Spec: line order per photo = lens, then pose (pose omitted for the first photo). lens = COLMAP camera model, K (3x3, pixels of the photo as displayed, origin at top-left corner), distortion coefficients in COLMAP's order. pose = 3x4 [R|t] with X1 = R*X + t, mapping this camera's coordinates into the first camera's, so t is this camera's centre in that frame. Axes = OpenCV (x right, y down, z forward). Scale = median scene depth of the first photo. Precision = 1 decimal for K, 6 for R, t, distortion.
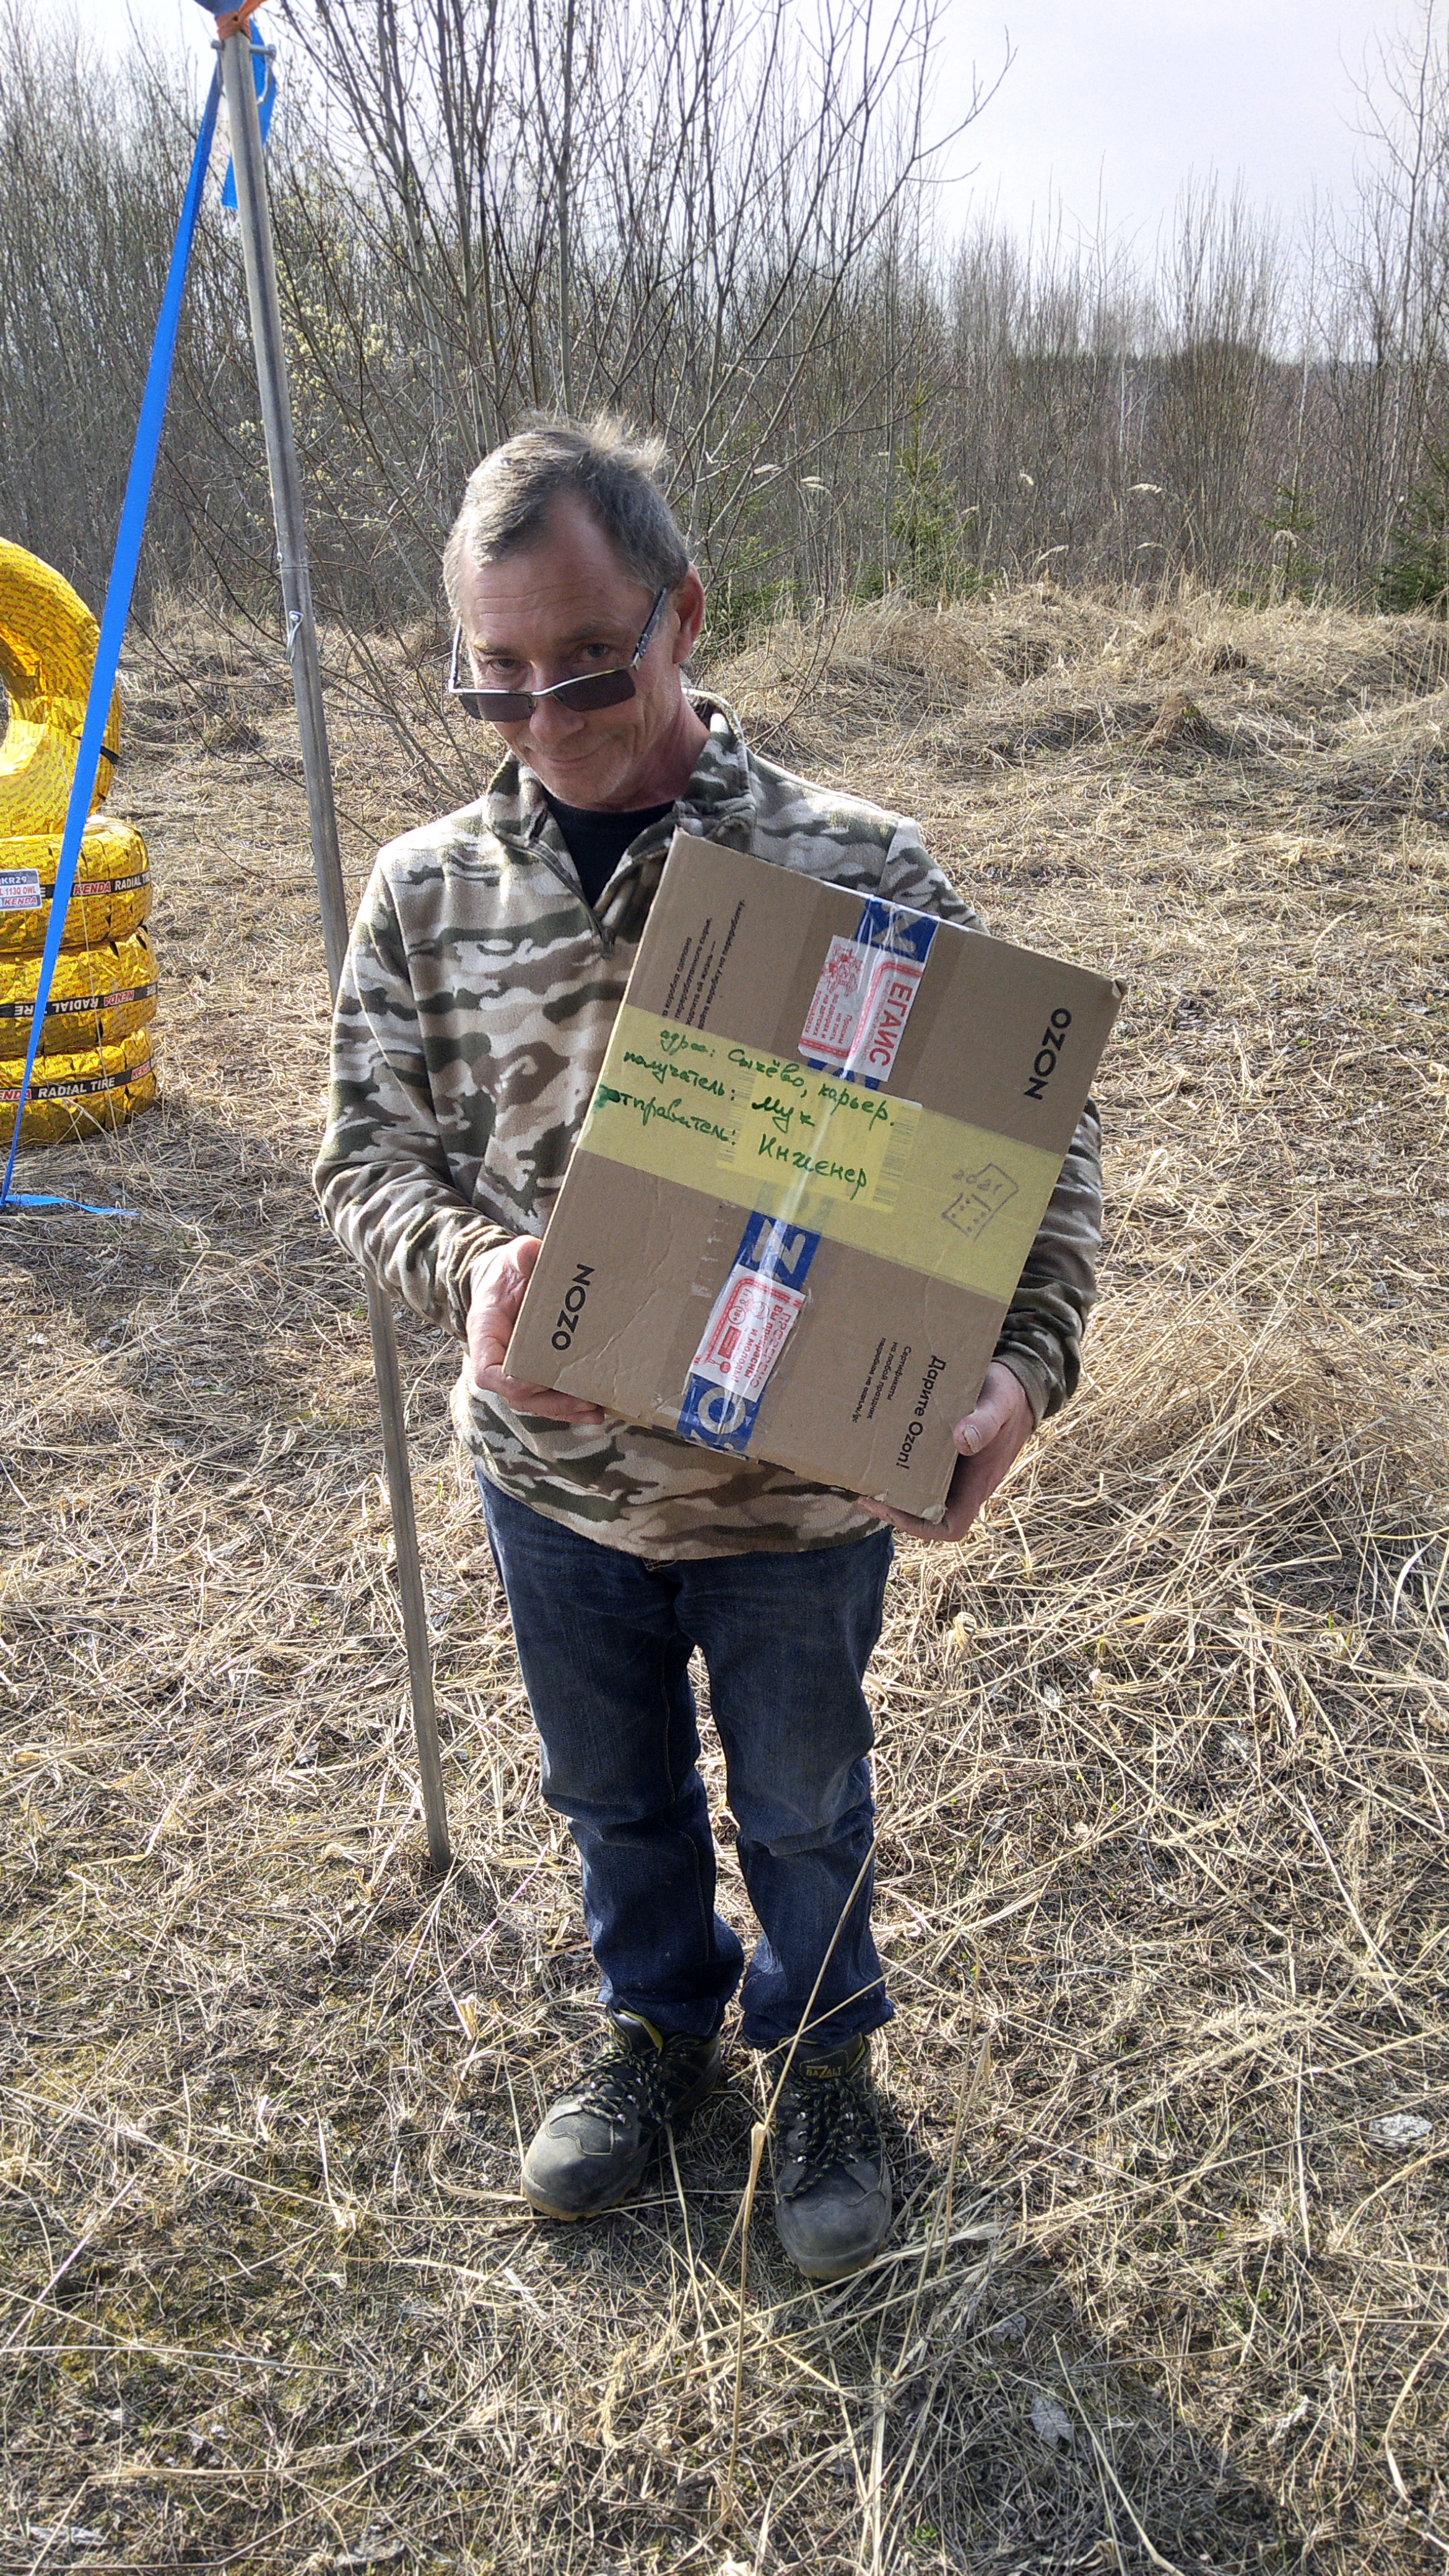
lens RADIAL K [[2025.6, 0, 724.5], [0, 2025.6, 1288.0], [0, 0, 1]] dist [0.042897, -0.043648]
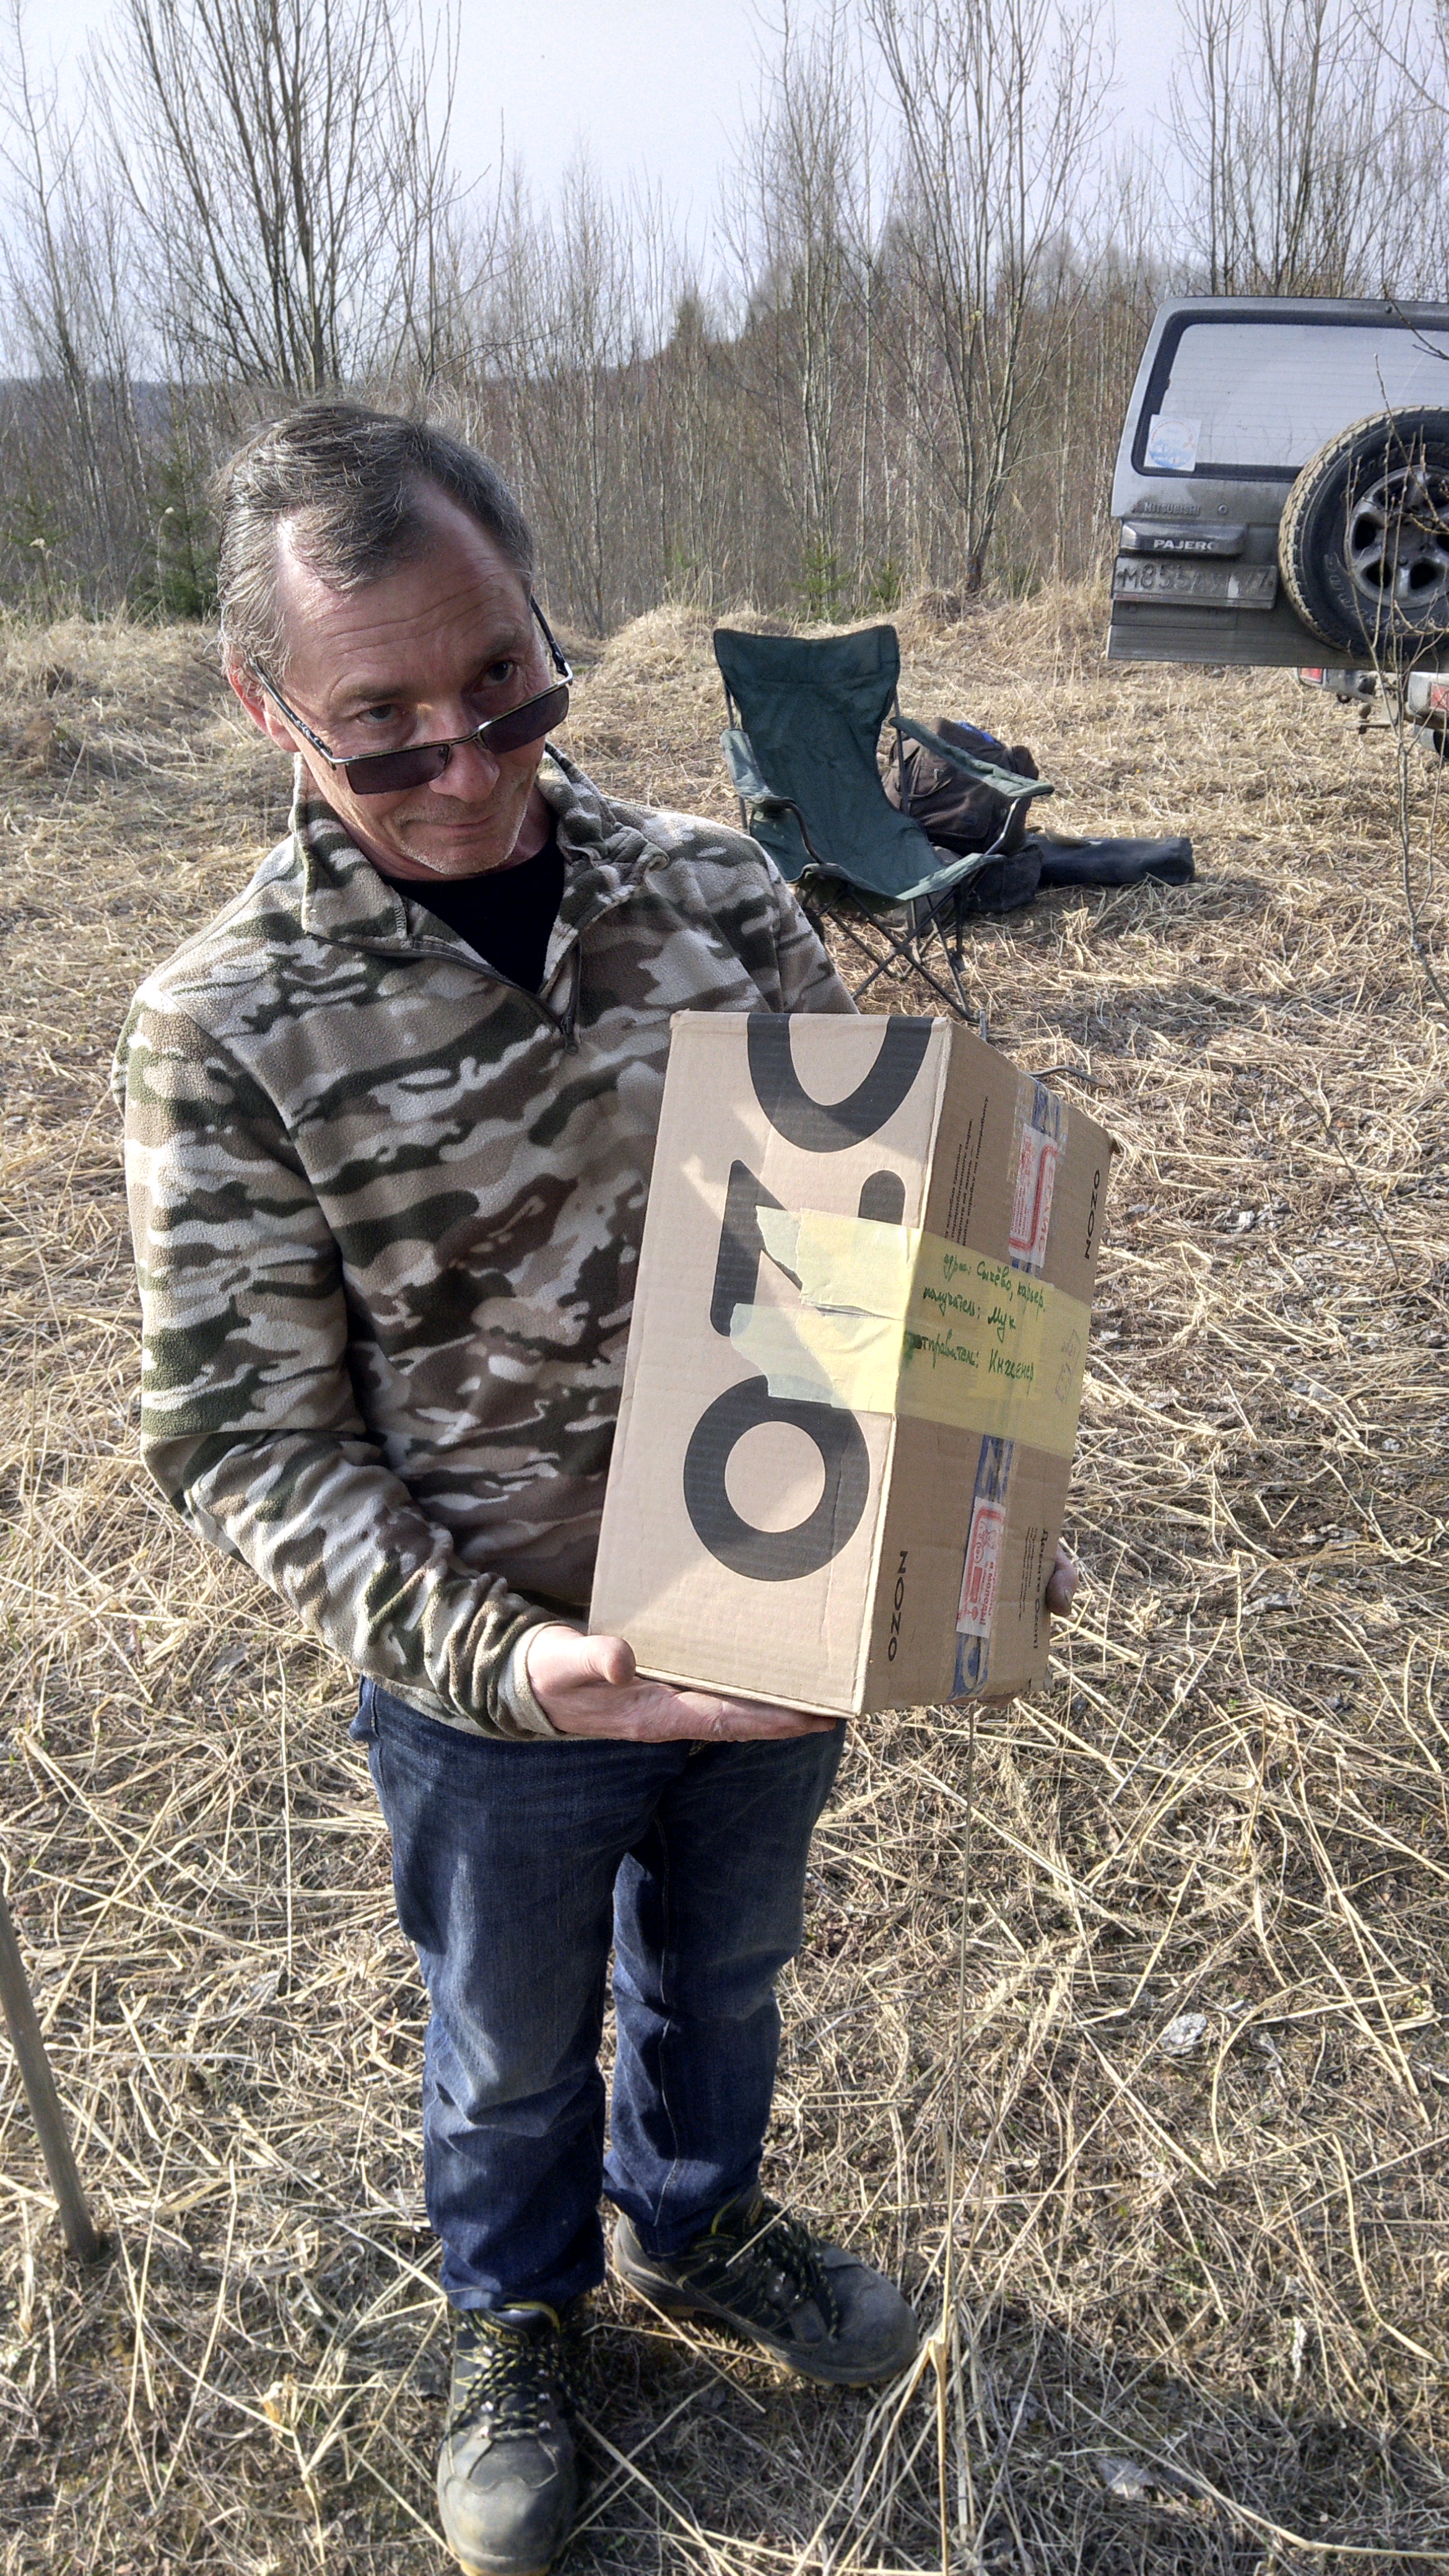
lens RADIAL K [[2025.6, 0, 724.5], [0, 2025.6, 1288.0], [0, 0, 1]] dist [0.042897, -0.043648]
pose [[0.821699, -0.245211, 0.514474, -0.314272], [0.247992, 0.966604, 0.064624, -0.082191], [-0.513139, 0.074484, 0.855068, 0.212711]]
